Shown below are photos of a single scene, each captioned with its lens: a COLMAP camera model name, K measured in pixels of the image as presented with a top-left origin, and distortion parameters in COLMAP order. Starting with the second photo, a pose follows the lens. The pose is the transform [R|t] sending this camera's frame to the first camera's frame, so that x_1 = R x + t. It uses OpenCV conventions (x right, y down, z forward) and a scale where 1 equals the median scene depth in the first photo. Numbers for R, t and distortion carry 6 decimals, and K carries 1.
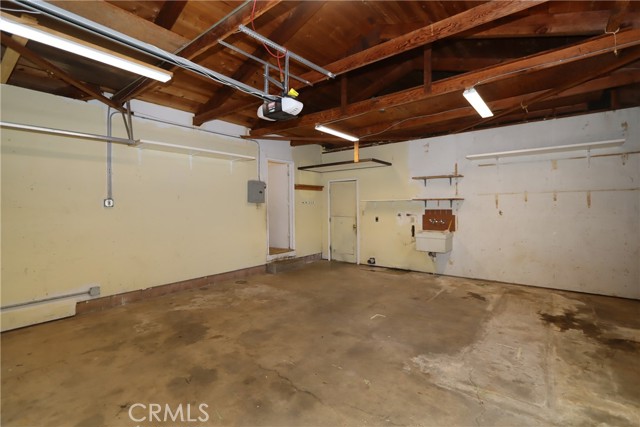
lens RADIAL K [[296.6, 0, 320.4], [0, 296.6, 210.7], [0, 0, 1]] dist [-0.010619, 0.000370]
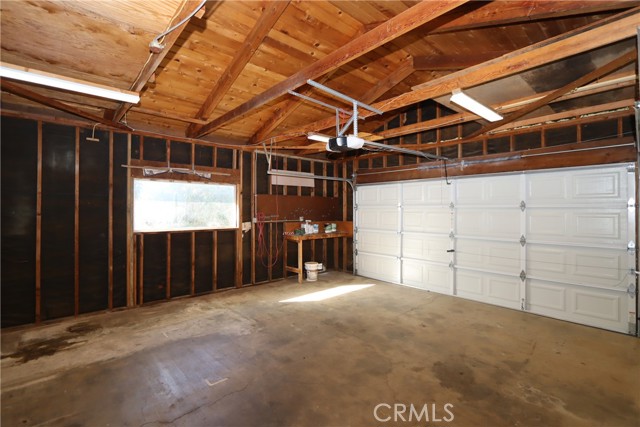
lens RADIAL K [[296.6, 0, 319.6], [0, 296.6, 210.8], [0, 0, 1]] dist [-0.010619, 0.000370]
pose [[-0.986852, 0.005664, 0.161526, -0.223112], [0.008341, 0.999839, 0.015900, -0.083771], [-0.161410, 0.017038, -0.986740, 2.120563]]
